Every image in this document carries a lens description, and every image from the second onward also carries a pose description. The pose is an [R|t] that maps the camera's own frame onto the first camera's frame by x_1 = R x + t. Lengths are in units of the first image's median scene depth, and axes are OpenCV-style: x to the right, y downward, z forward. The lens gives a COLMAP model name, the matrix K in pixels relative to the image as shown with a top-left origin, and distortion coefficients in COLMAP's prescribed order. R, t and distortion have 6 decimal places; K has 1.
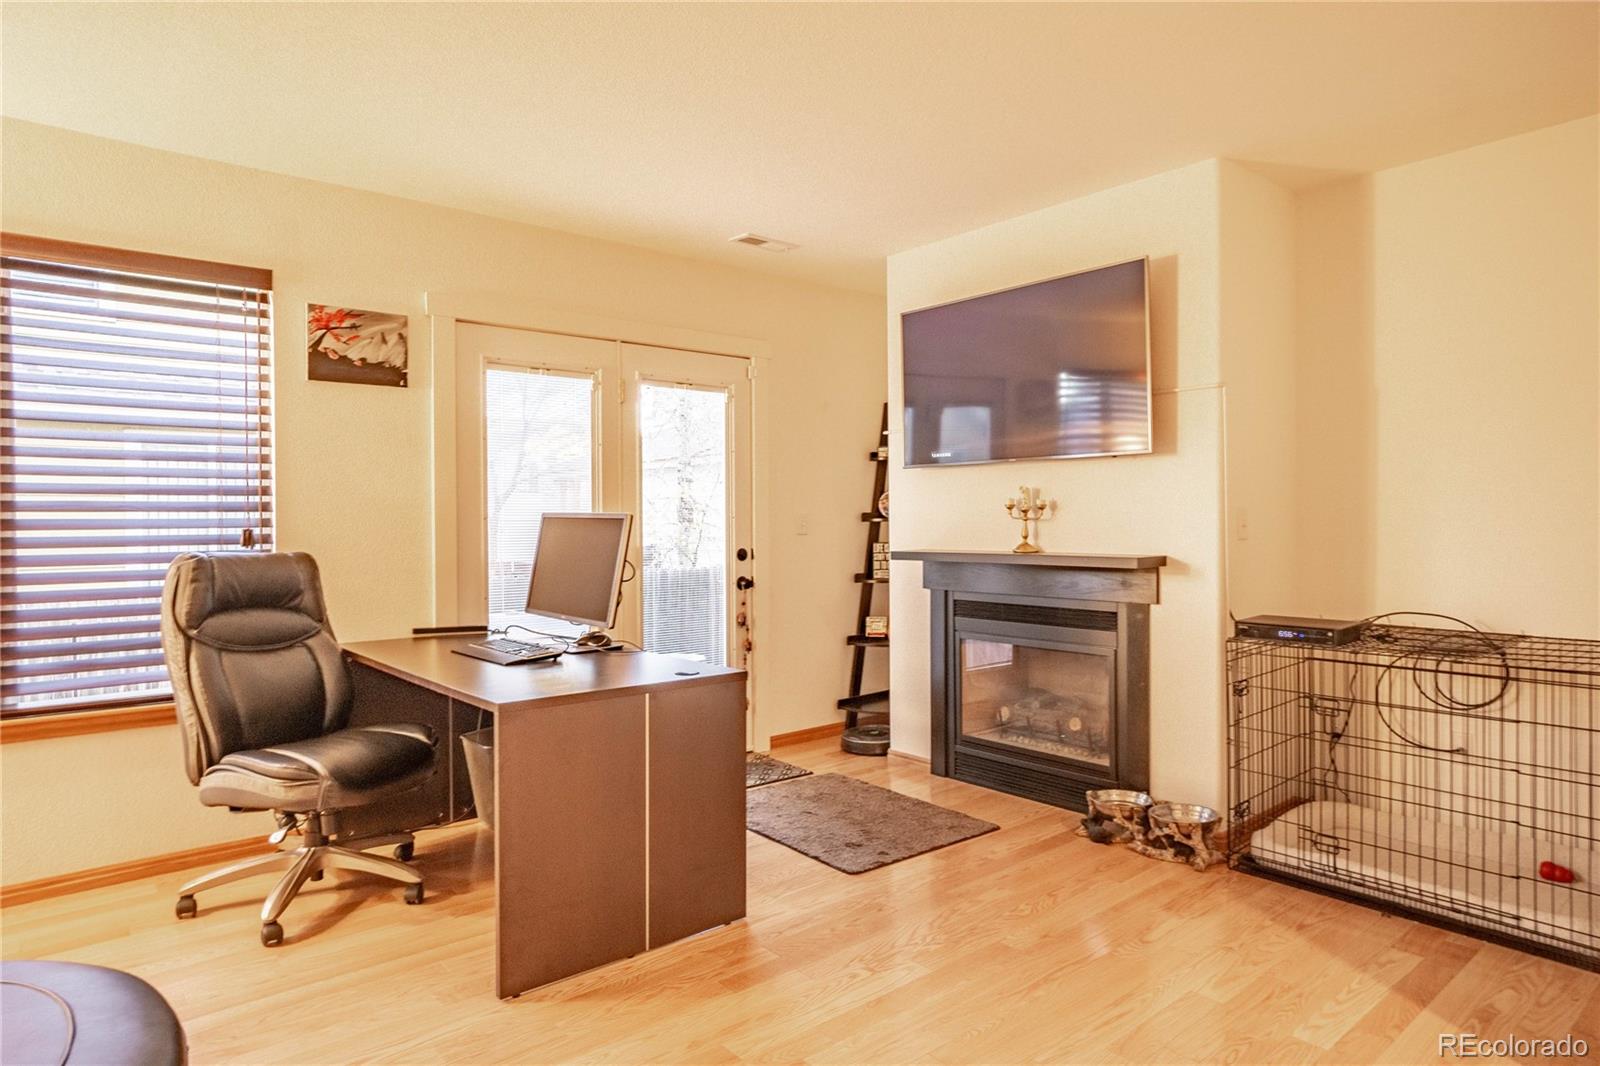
lens RADIAL K [[931.9, 0, 800.0], [0, 931.9, 533.0], [0, 0, 1]] dist [-0.034110, 0.000887]
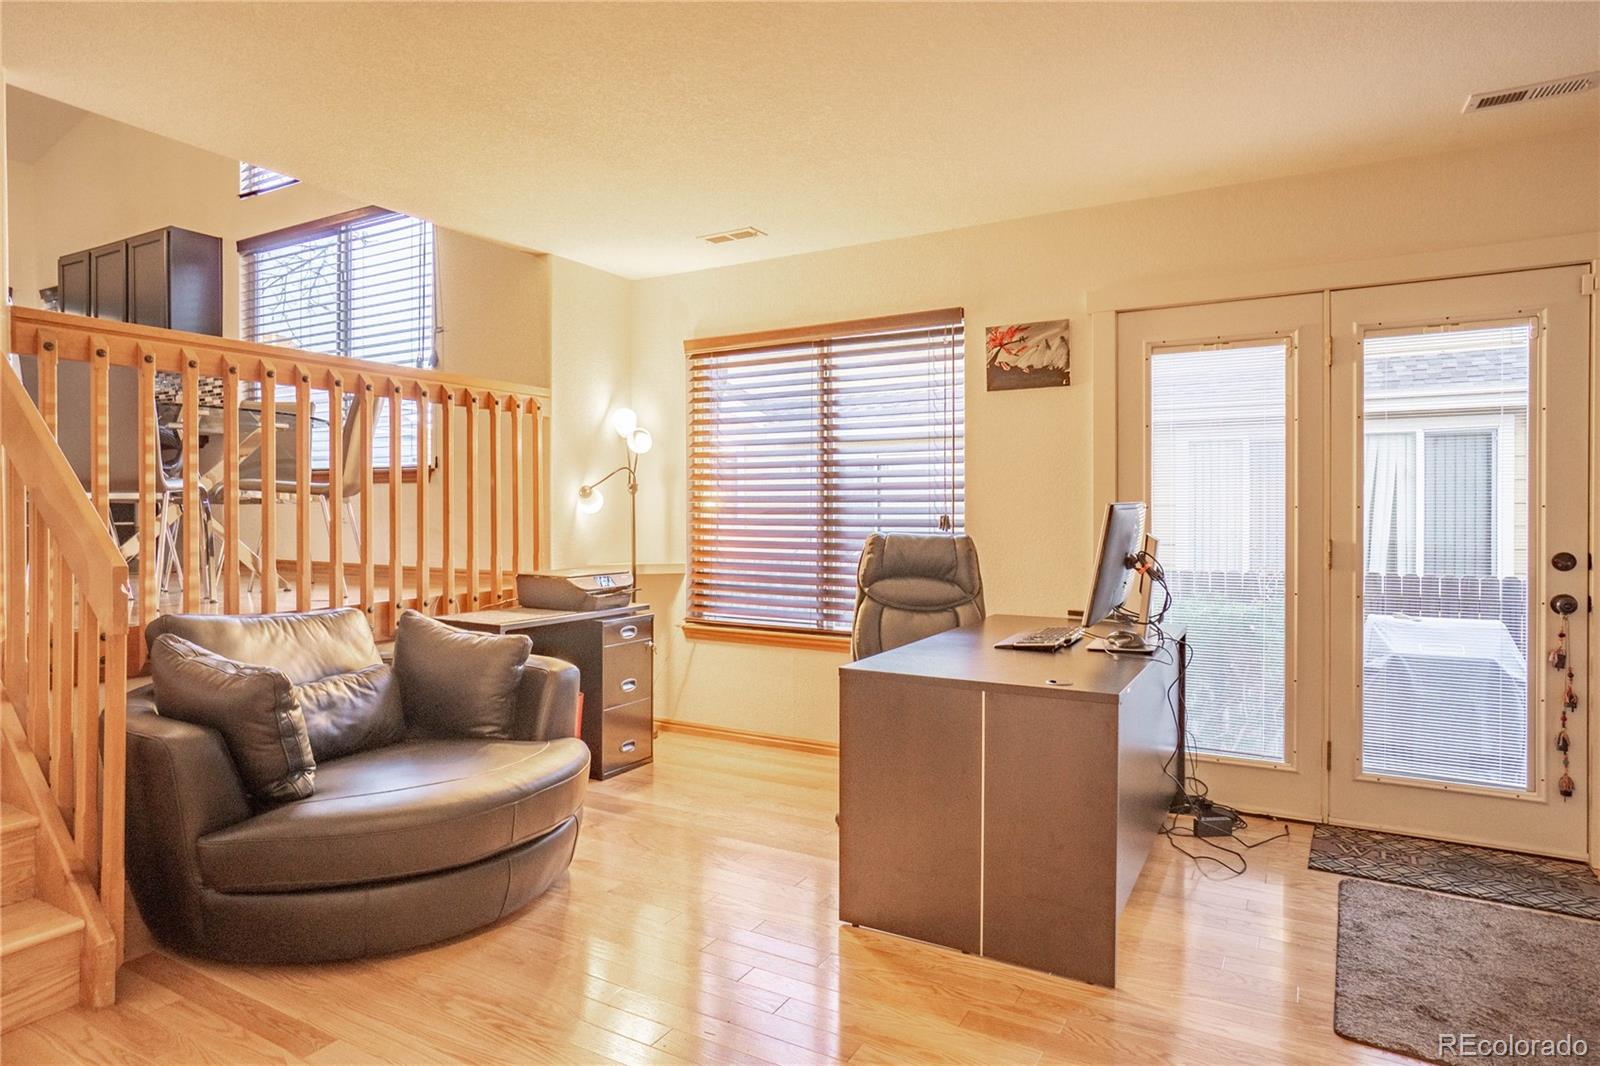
lens RADIAL K [[900.6, 0, 800.2], [0, 900.6, 516.8], [0, 0, 1]] dist [-0.003977, 0.000085]
pose [[0.355836, 0.010675, -0.934487, 0.463436], [-0.014203, 0.999881, 0.006014, -0.006709], [0.934440, 0.011133, 0.355946, 0.350338]]
